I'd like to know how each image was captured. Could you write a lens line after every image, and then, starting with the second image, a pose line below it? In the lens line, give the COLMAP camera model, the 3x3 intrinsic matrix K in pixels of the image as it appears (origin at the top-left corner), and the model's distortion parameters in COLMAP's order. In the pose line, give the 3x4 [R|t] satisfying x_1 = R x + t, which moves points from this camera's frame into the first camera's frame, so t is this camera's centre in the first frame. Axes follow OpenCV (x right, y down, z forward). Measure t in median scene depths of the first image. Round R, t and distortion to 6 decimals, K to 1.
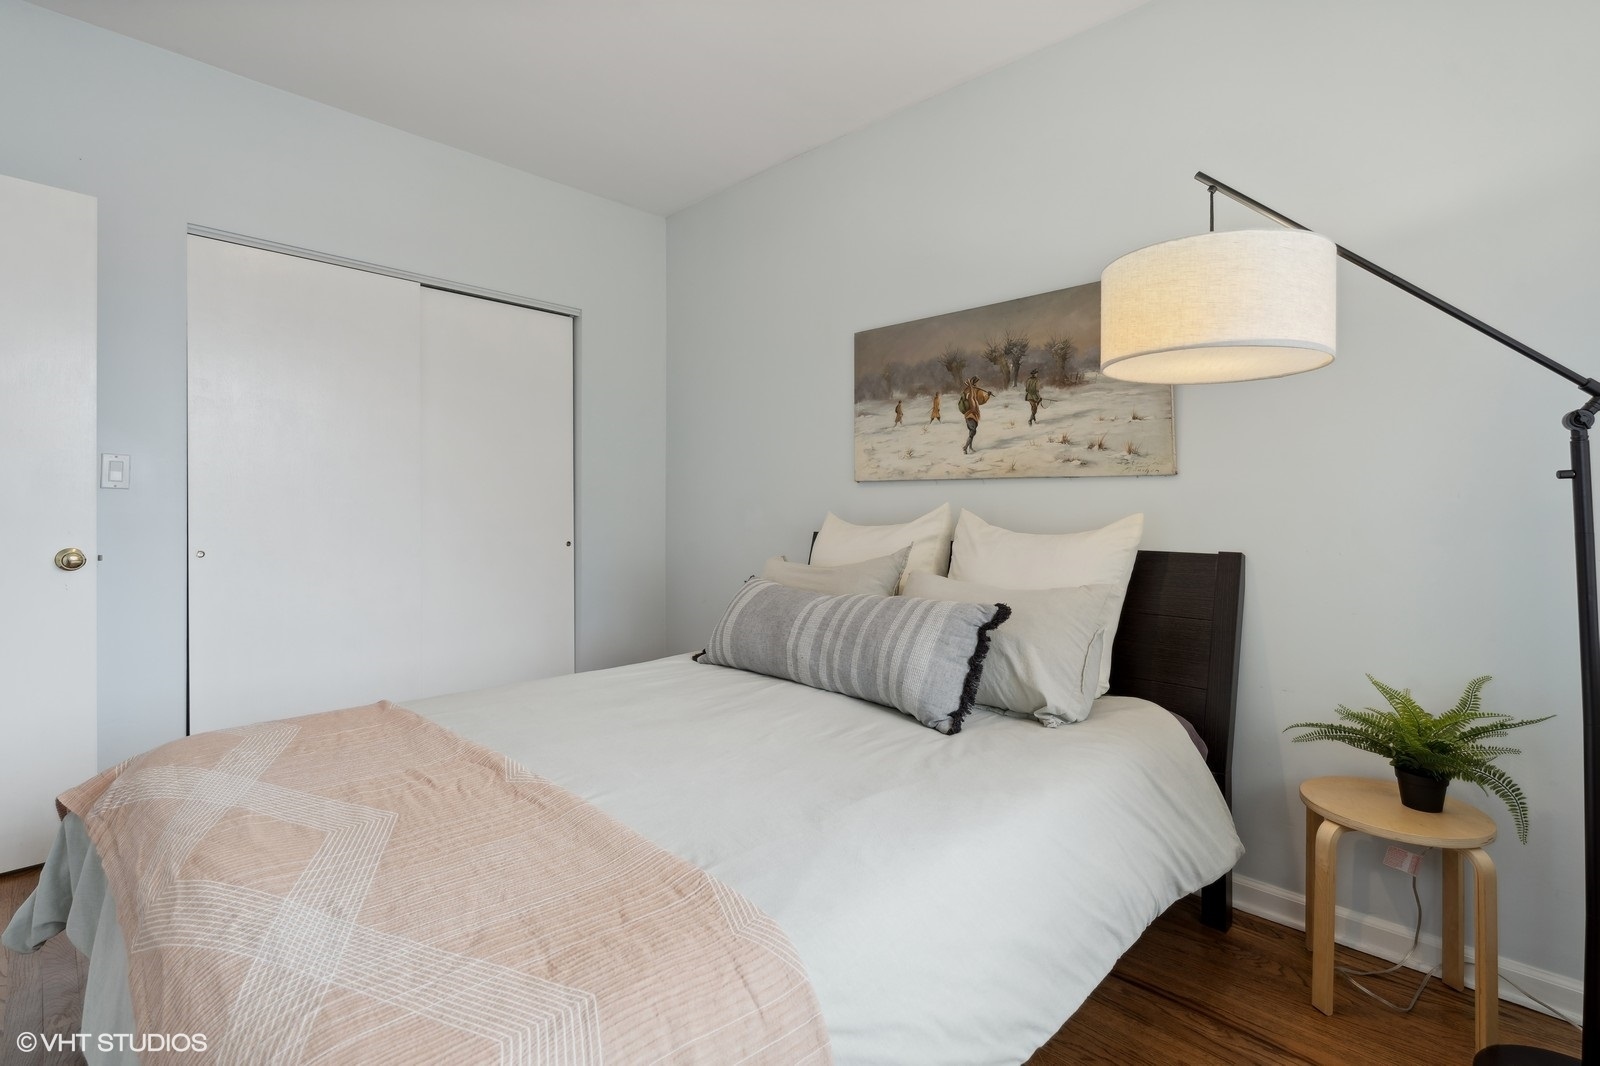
lens RADIAL K [[726.0, 0, 792.6], [0, 726.0, 508.1], [0, 0, 1]] dist [-0.004594, 0.002491]
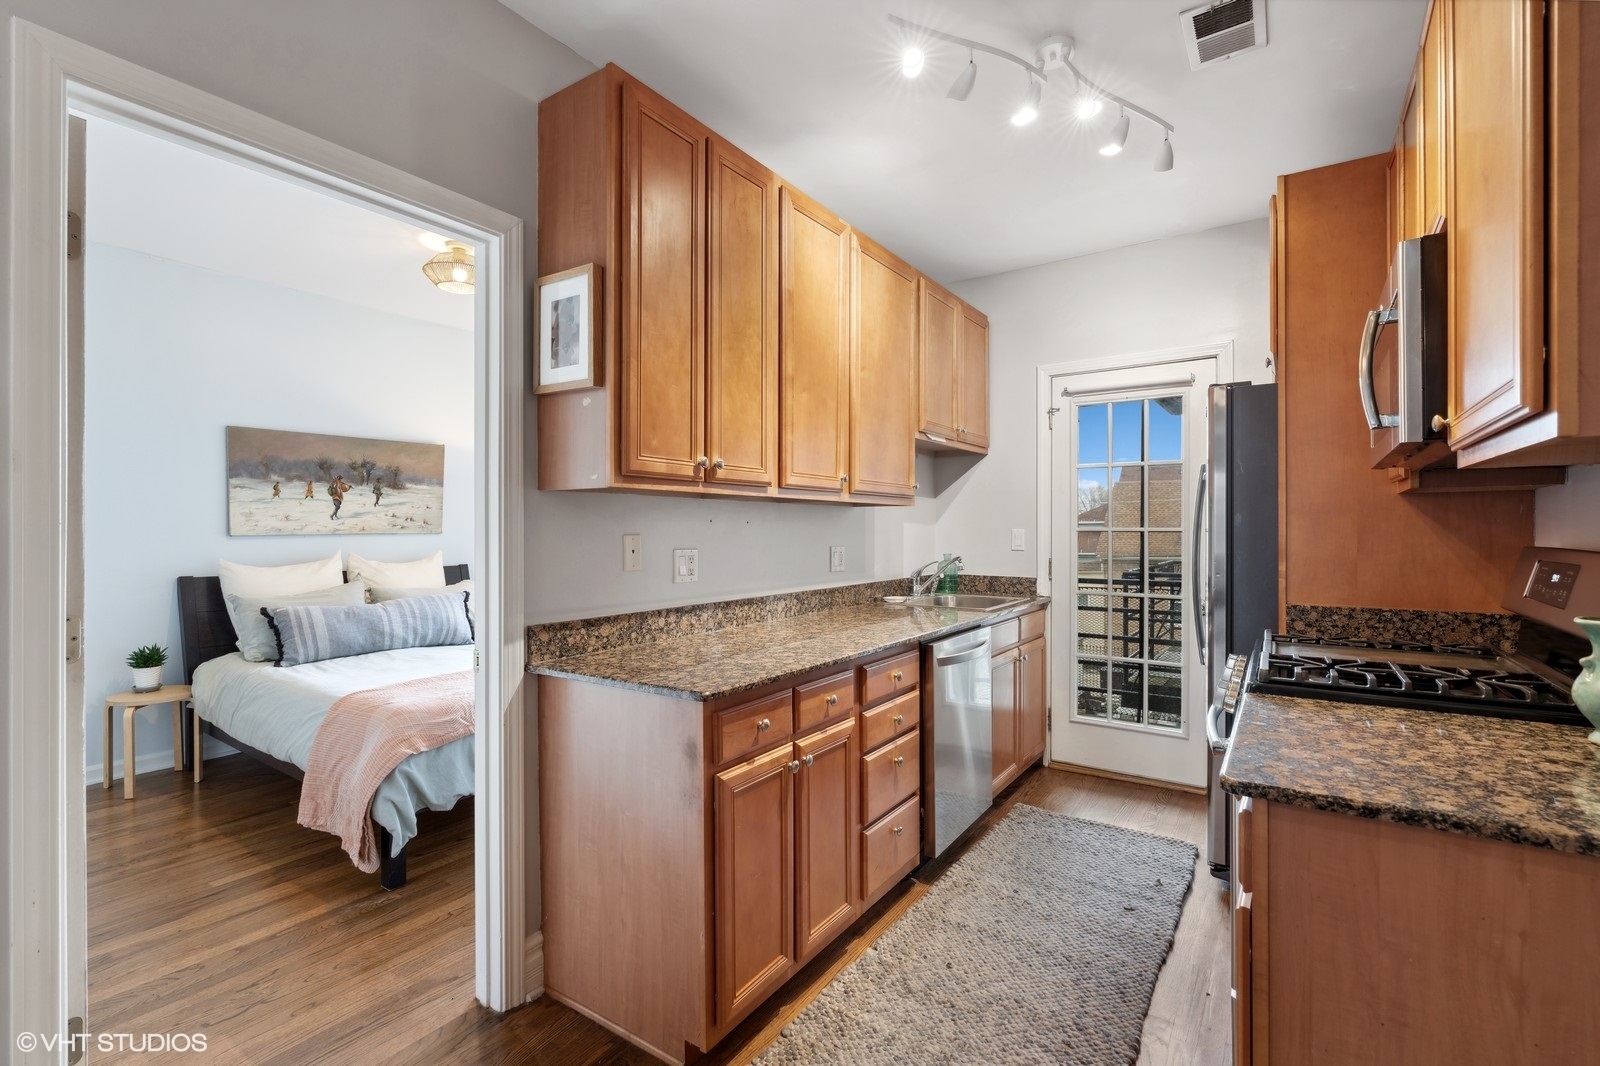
lens RADIAL K [[726.0, 0, 798.3], [0, 726.0, 531.7], [0, 0, 1]] dist [-0.004594, 0.002491]
pose [[-0.131556, -0.024255, 0.991012, -1.599571], [-0.001670, 0.999705, 0.024246, -0.090568], [-0.991307, 0.001535, -0.131558, 0.144369]]
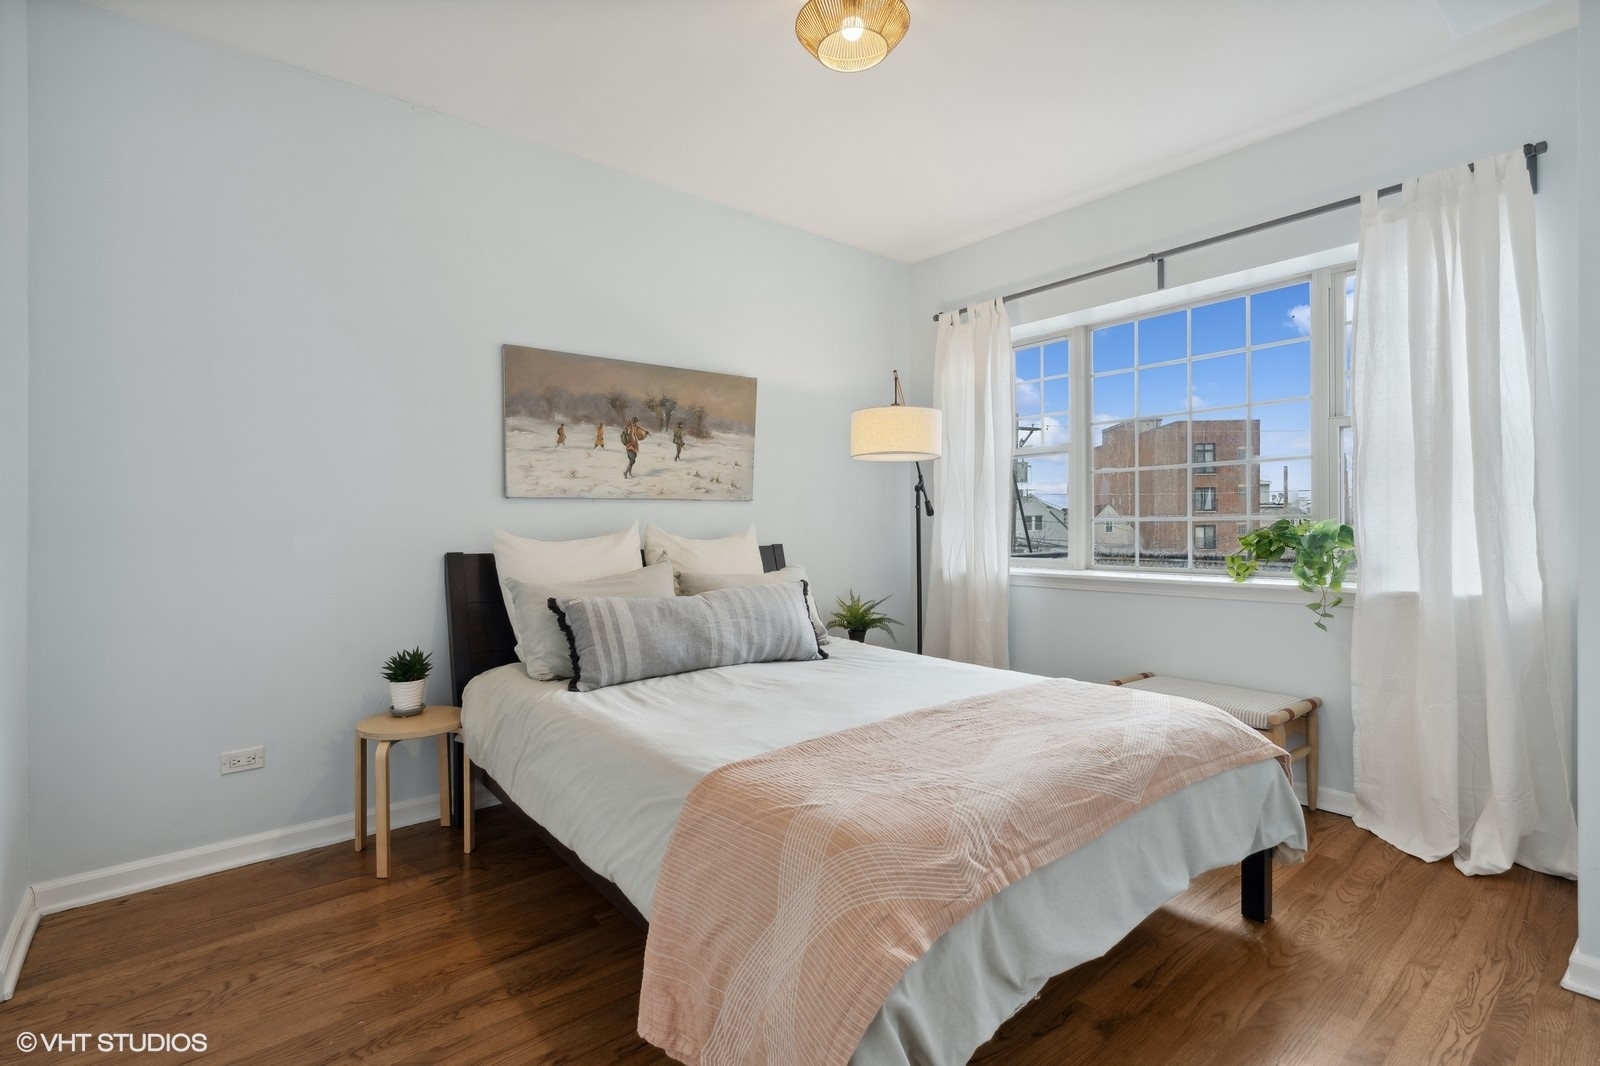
lens RADIAL K [[726.0, 0, 793.5], [0, 726.0, 520.4], [0, 0, 1]] dist [-0.004594, 0.002491]
pose [[0.136980, -0.010412, 0.990519, -0.943730], [0.010369, 0.999905, 0.009077, -0.012183], [-0.990520, 0.009028, 0.137075, 0.558634]]
